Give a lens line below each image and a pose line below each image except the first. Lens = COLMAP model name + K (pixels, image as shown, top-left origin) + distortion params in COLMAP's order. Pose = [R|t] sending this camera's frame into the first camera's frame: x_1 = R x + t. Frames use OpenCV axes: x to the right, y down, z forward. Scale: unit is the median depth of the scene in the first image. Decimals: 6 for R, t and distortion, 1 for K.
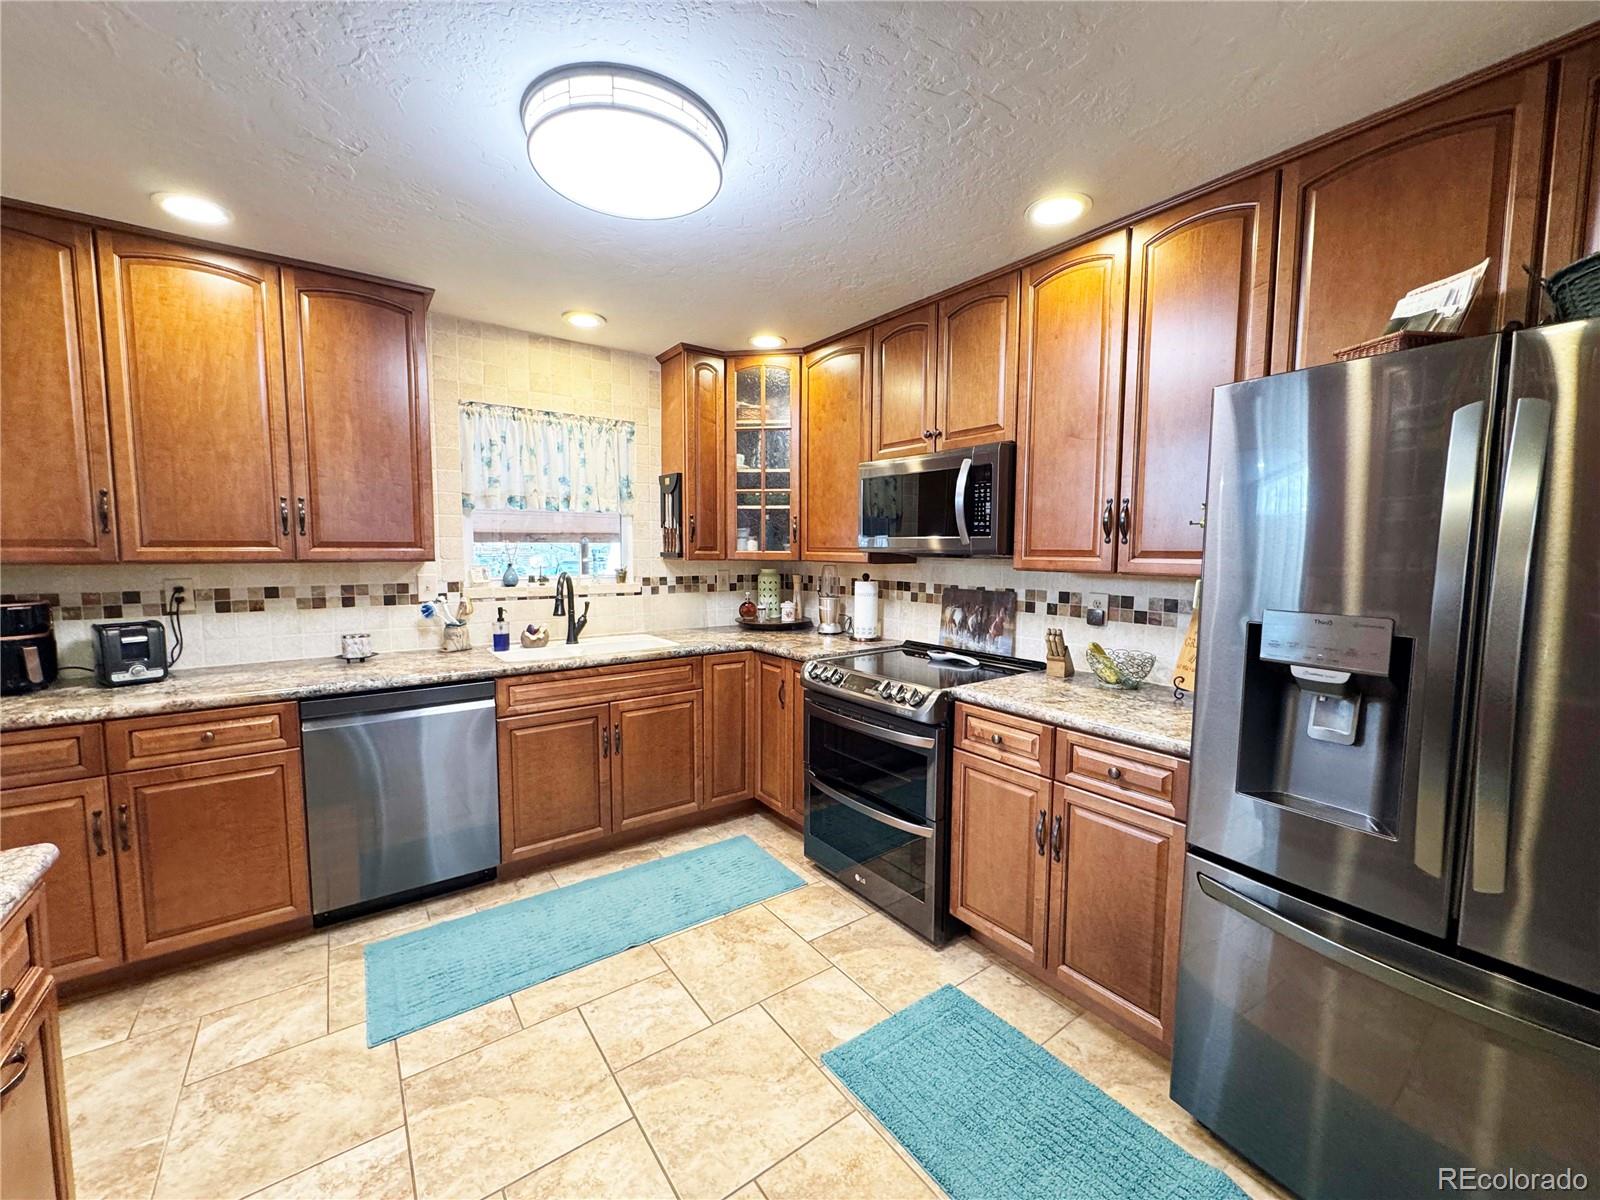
lens RADIAL K [[641.0, 0, 800.7], [0, 641.0, 598.6], [0, 0, 1]] dist [-0.000481, -0.000578]
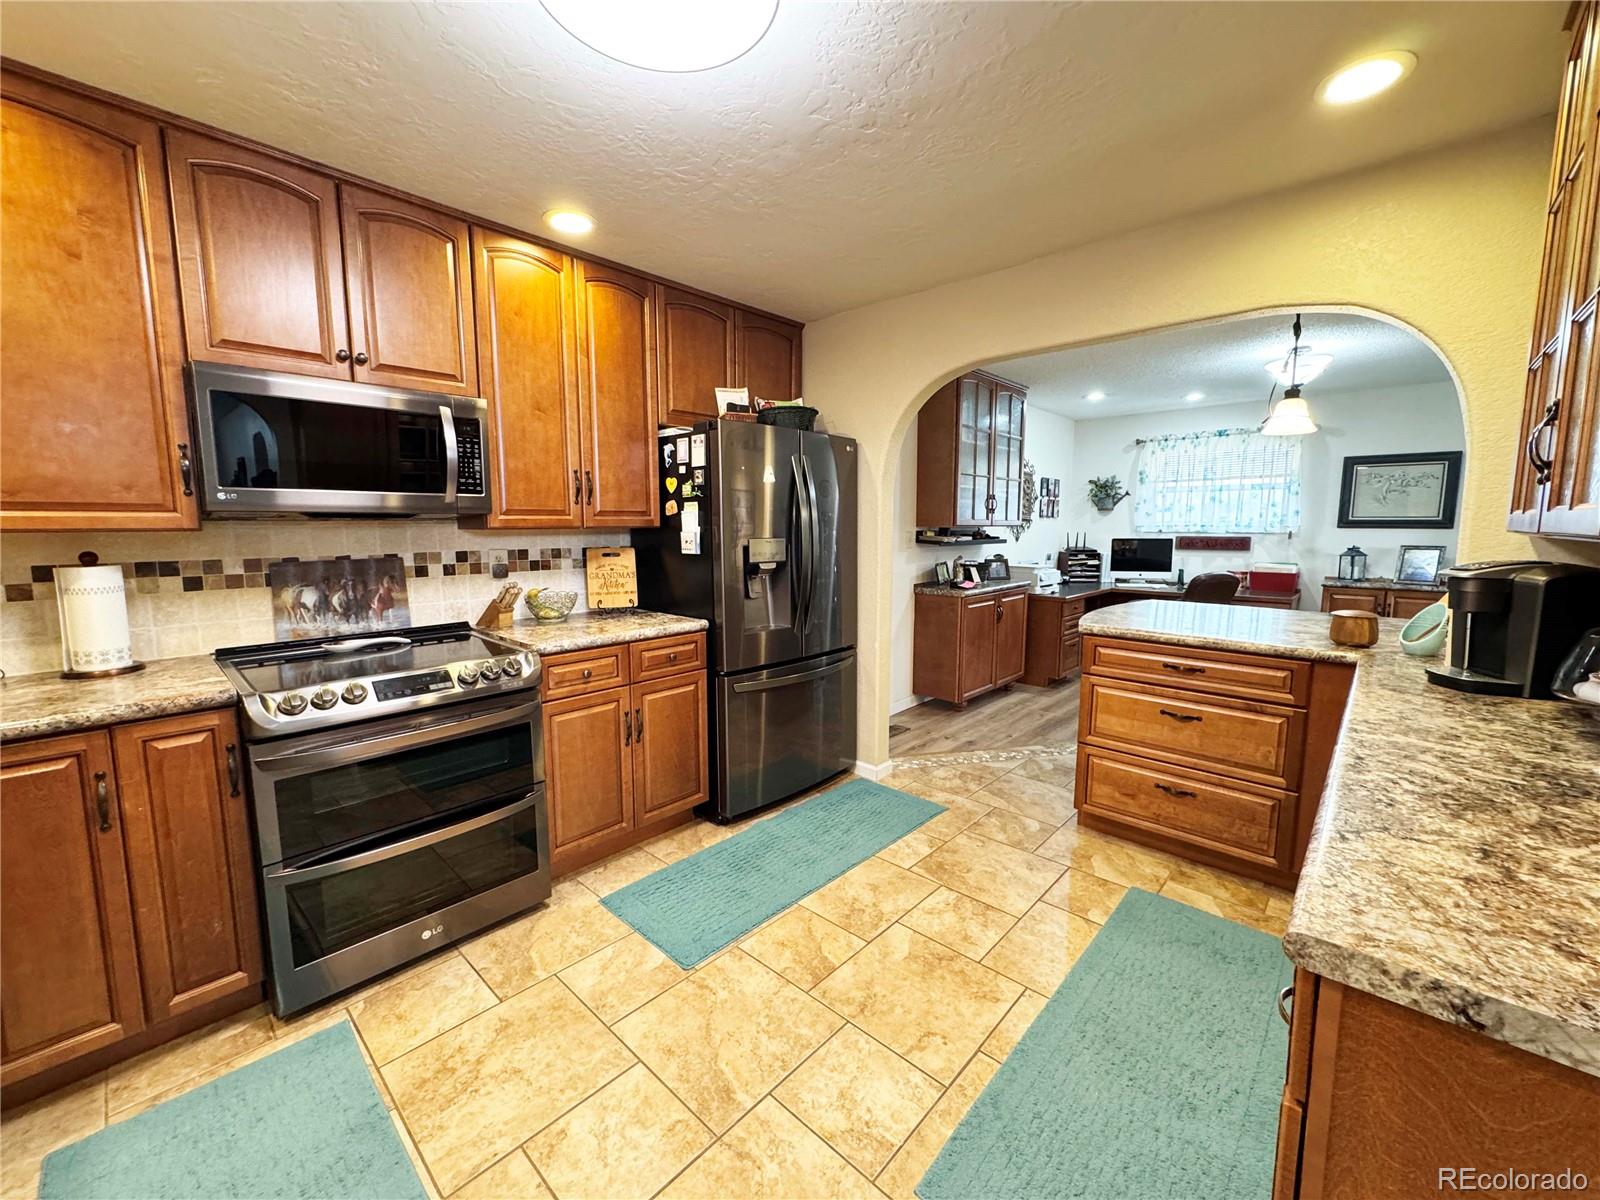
lens RADIAL K [[641.0, 0, 800.7], [0, 641.0, 596.4], [0, 0, 1]] dist [-0.000481, -0.000578]
pose [[-0.194166, -0.118081, 0.973836, -0.729383], [0.080679, 0.987444, 0.135817, -0.035934], [-0.977645, 0.104939, -0.182201, 0.686334]]
